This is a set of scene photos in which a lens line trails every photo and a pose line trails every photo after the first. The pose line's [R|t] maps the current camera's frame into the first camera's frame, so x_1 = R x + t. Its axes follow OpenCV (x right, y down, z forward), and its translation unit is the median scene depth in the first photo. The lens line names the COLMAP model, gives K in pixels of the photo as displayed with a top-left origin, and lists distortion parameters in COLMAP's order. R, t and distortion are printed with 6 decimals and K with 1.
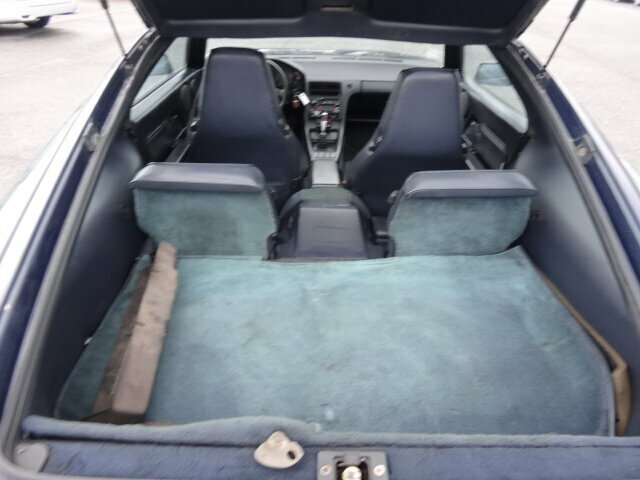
lens RADIAL K [[466.8, 0, 315.9], [0, 466.8, 241.7], [0, 0, 1]] dist [0.008037, 0.000381]
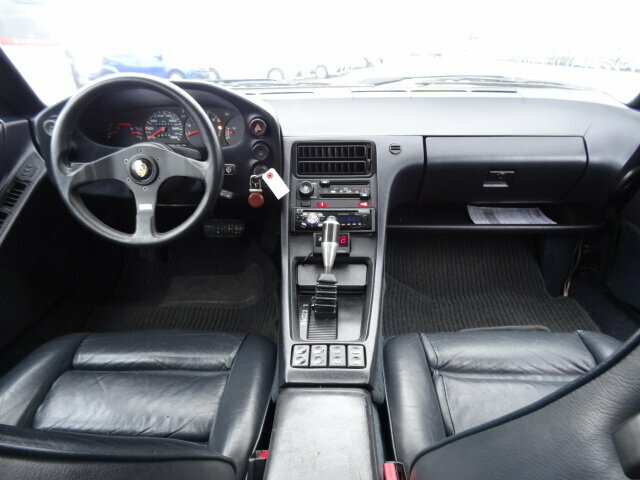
lens RADIAL K [[466.8, 0, 321.9], [0, 466.8, 237.9], [0, 0, 1]] dist [0.008037, 0.000381]
pose [[0.998628, -0.013385, -0.050619, 0.029070], [0.005583, 0.988483, -0.151228, -0.200792], [0.052060, 0.150738, 0.987202, 0.620984]]
